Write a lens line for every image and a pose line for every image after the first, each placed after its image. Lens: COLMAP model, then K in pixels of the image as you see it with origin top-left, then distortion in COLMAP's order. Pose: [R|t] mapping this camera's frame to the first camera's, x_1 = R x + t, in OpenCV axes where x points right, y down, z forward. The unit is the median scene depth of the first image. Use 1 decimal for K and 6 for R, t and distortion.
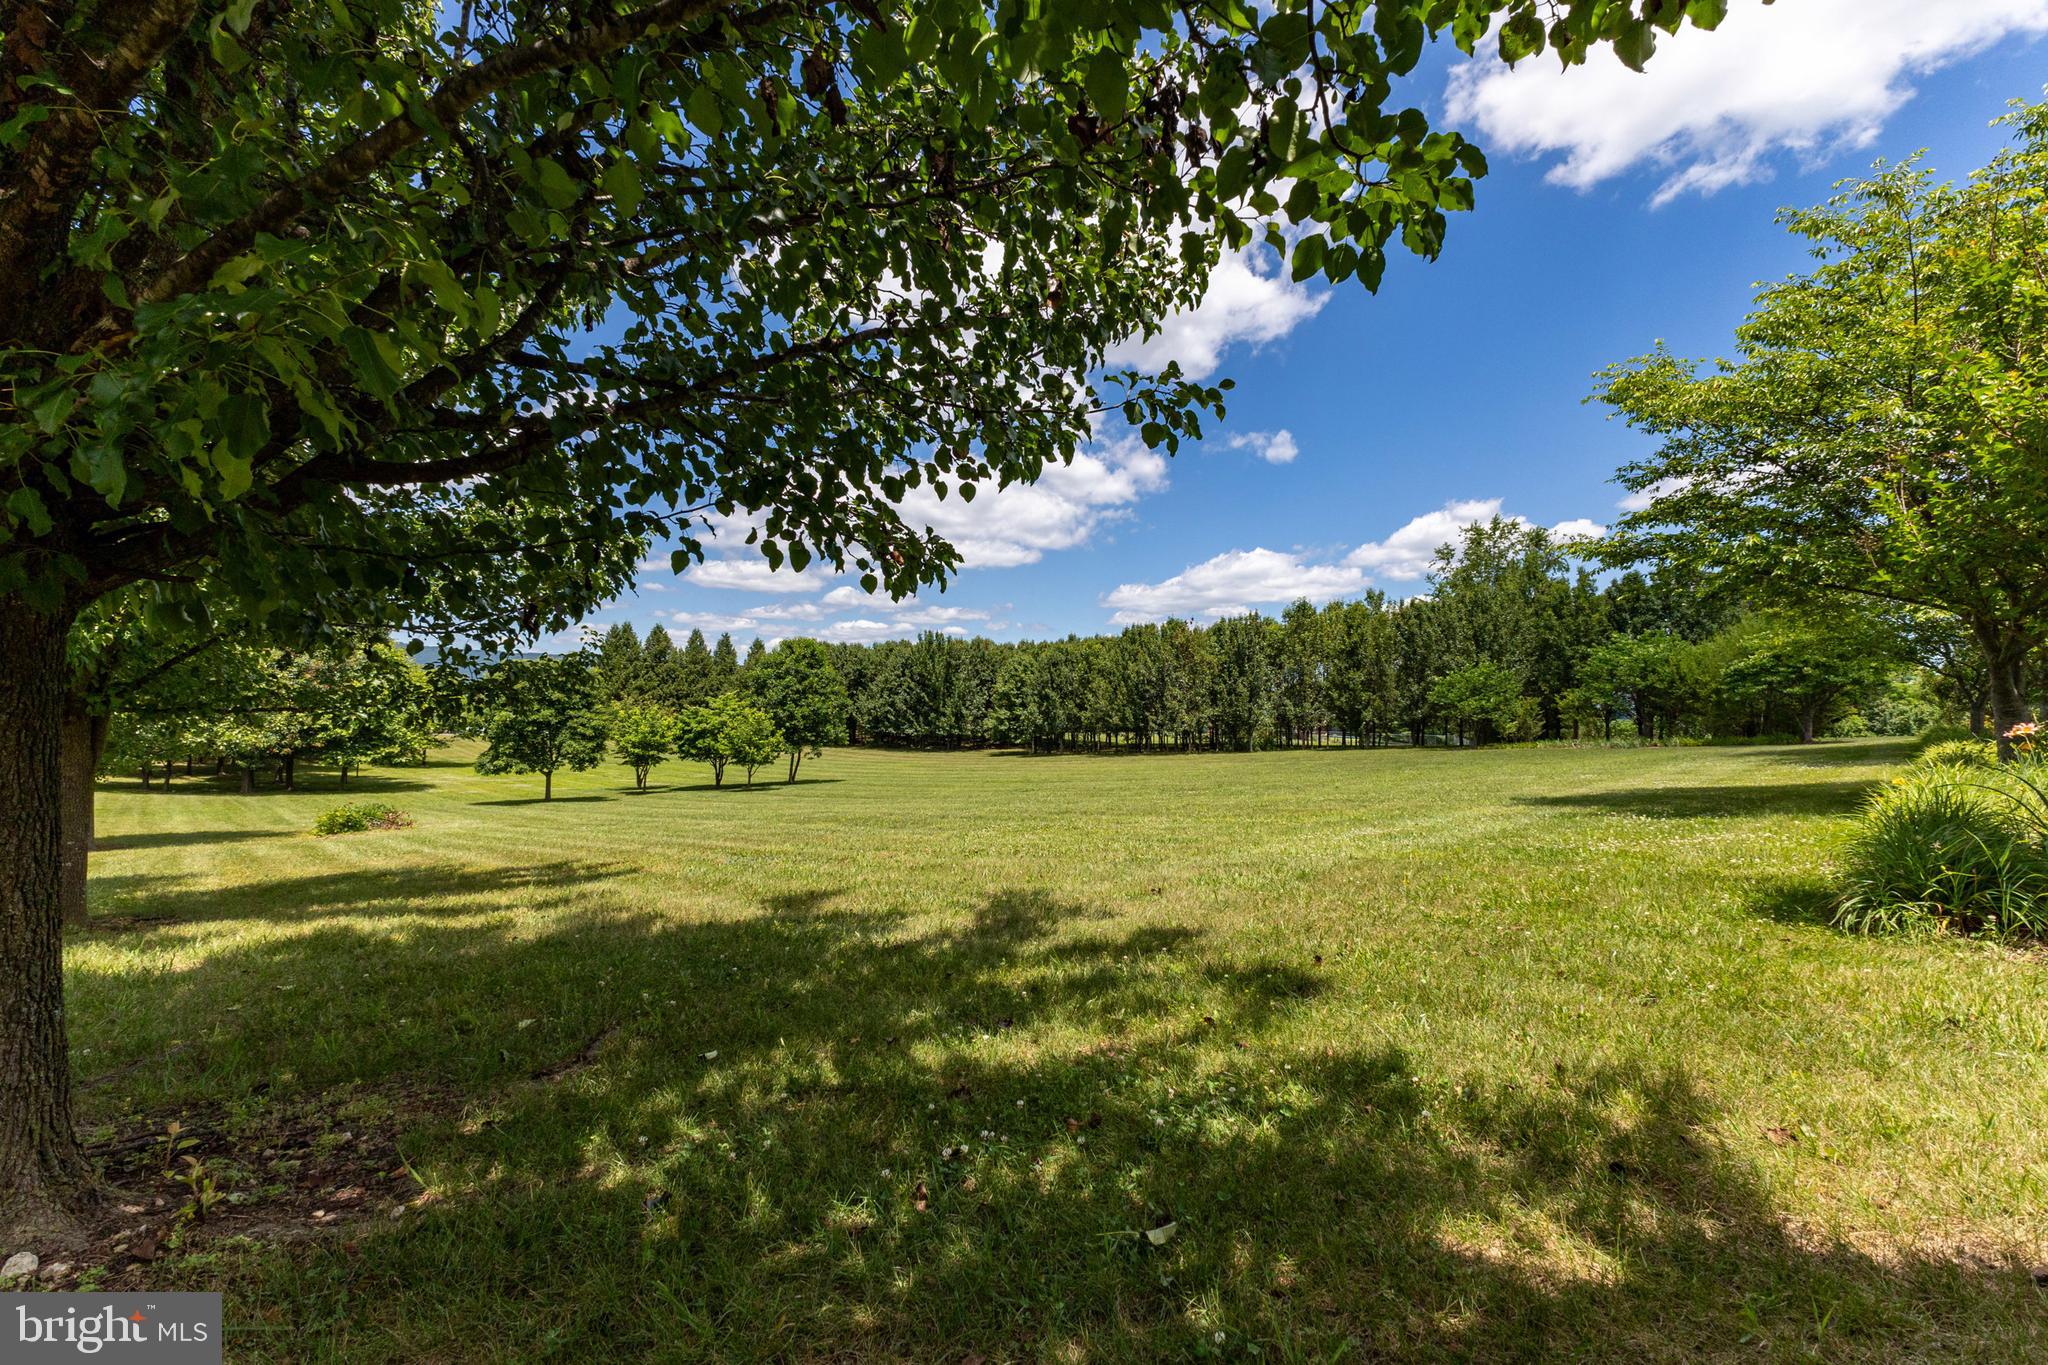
lens RADIAL K [[890.8, 0, 1027.5], [0, 890.8, 691.5], [0, 0, 1]] dist [0.011079, 0.000498]
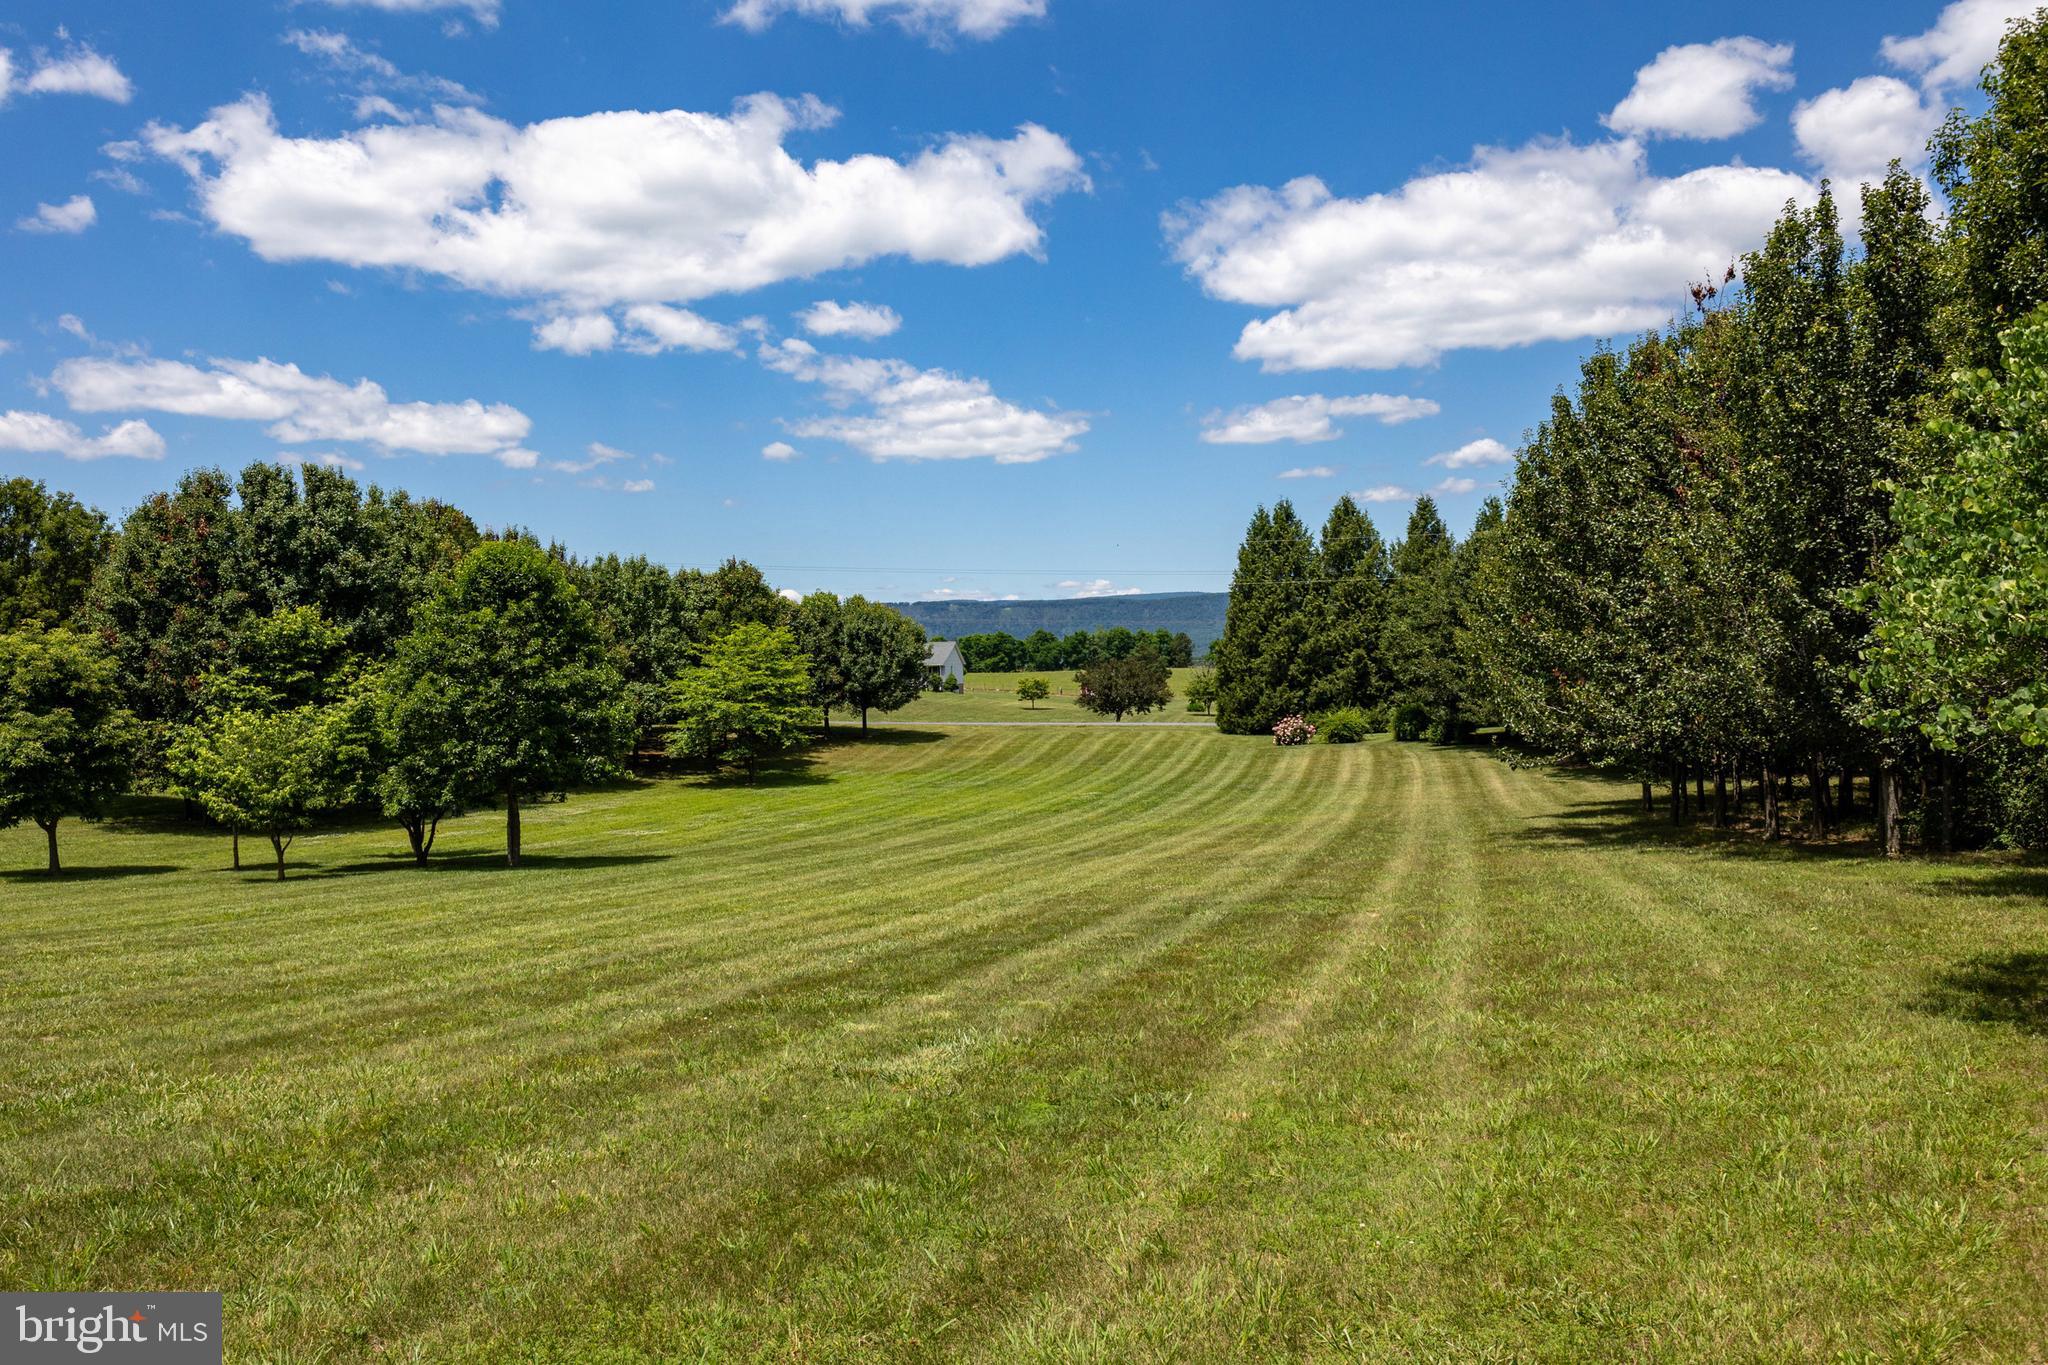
lens RADIAL K [[1702.2, 0, 1024.0], [0, 1702.2, 683.0], [0, 0, 1]] dist [0.024255, -0.038667]
pose [[0.513766, -0.016461, -0.857772, 0.368603], [0.053585, 0.998479, 0.012934, 0.006663], [0.856255, -0.052609, 0.513867, 0.433402]]
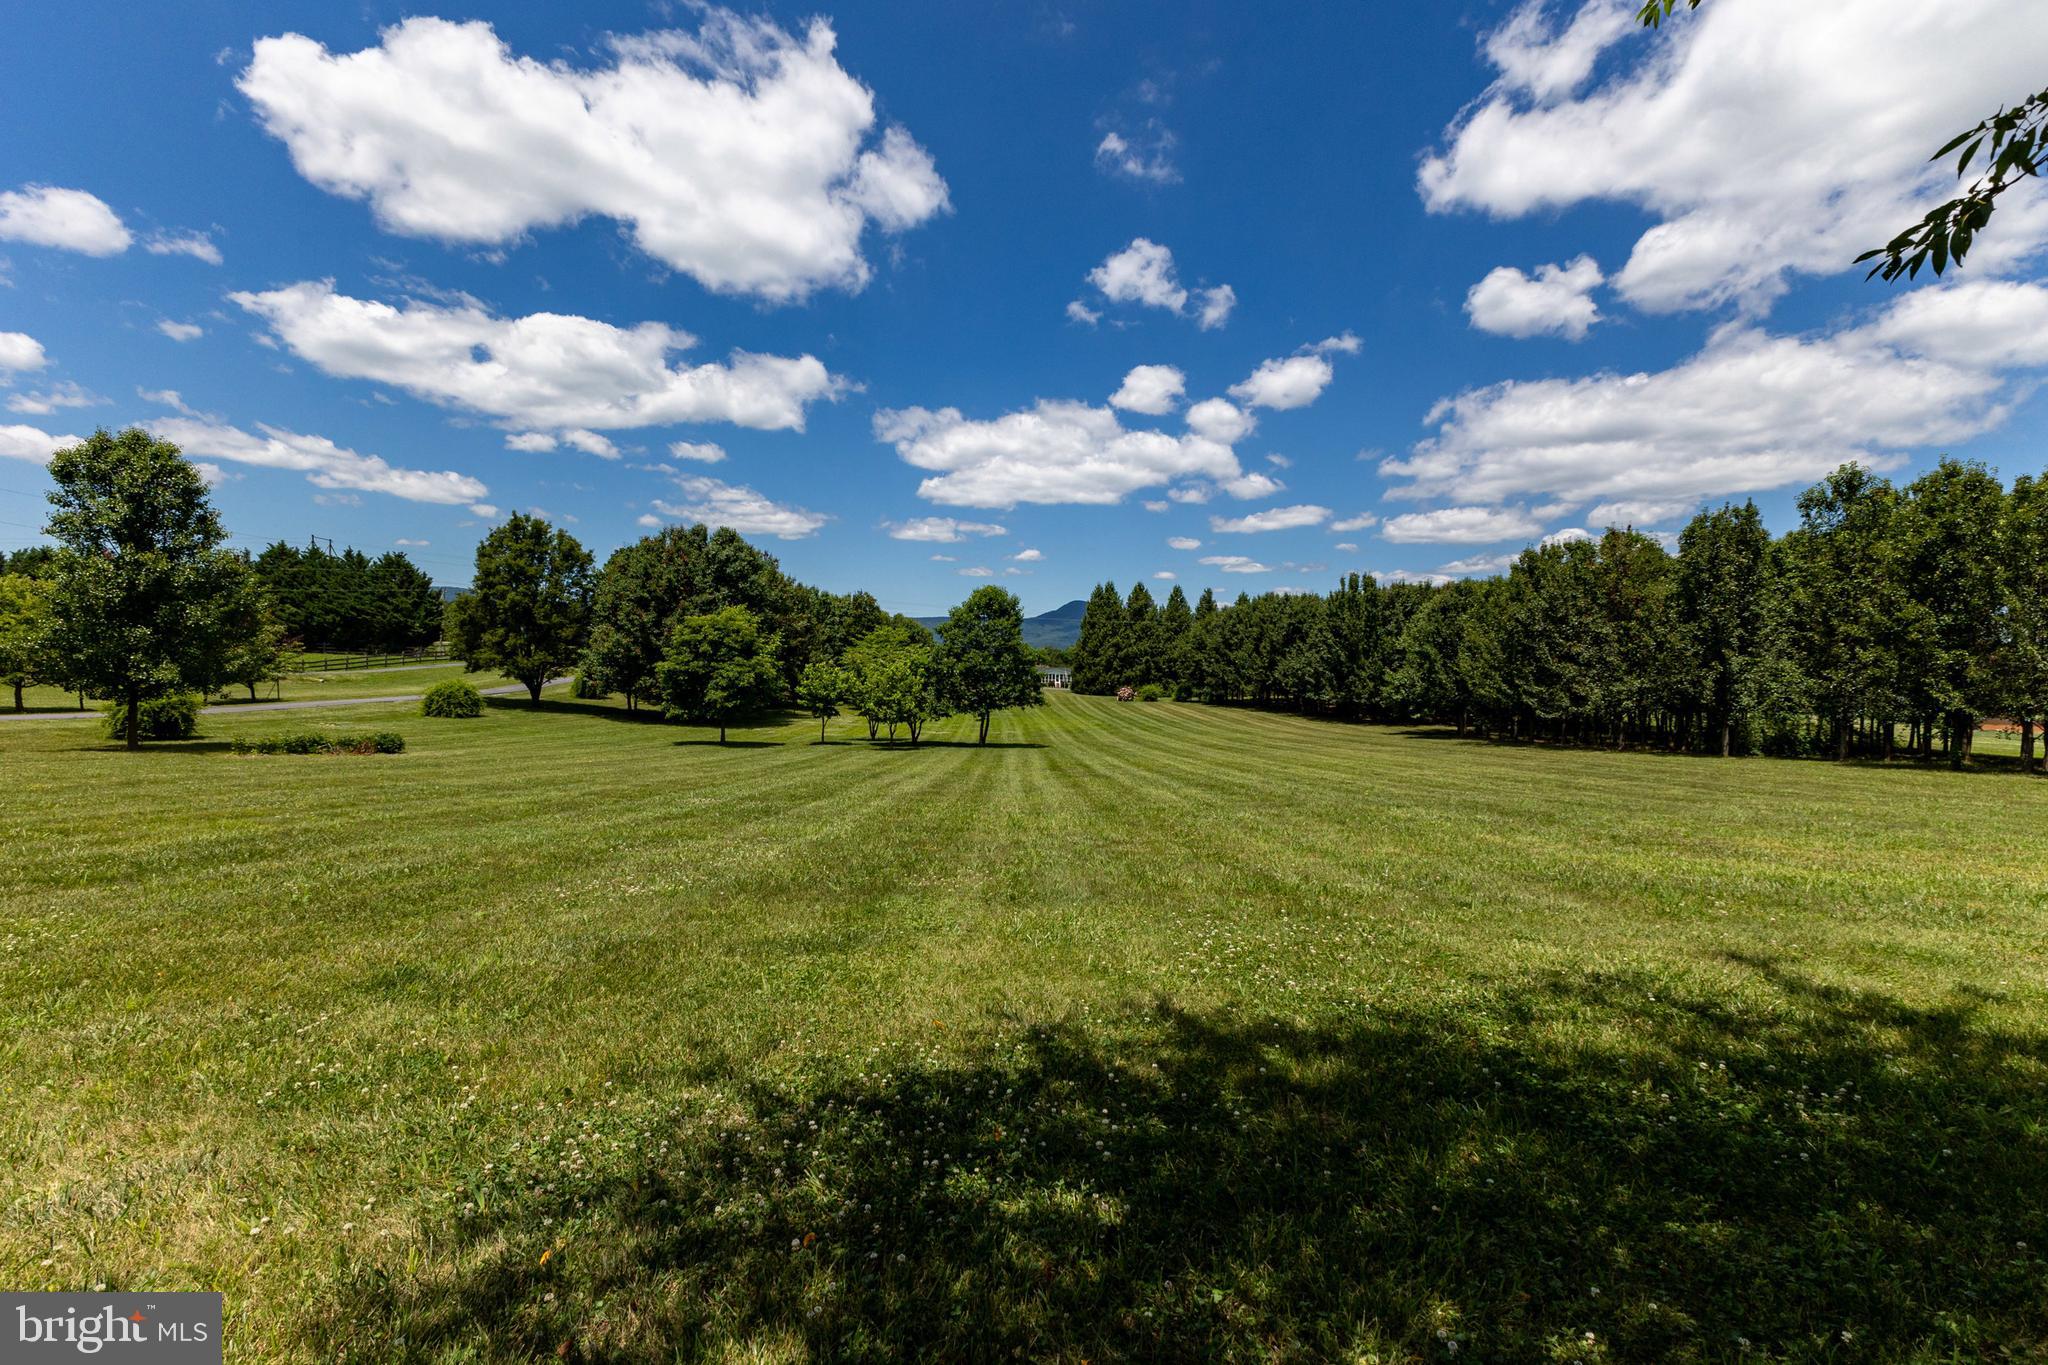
lens RADIAL K [[890.8, 0, 1026.1], [0, 890.8, 673.5], [0, 0, 1]] dist [0.011079, 0.000498]
pose [[0.730336, 0.020576, -0.682778, 0.232888], [-0.002213, 0.999612, 0.027756, 0.000851], [0.683084, -0.018760, 0.730098, 0.197371]]
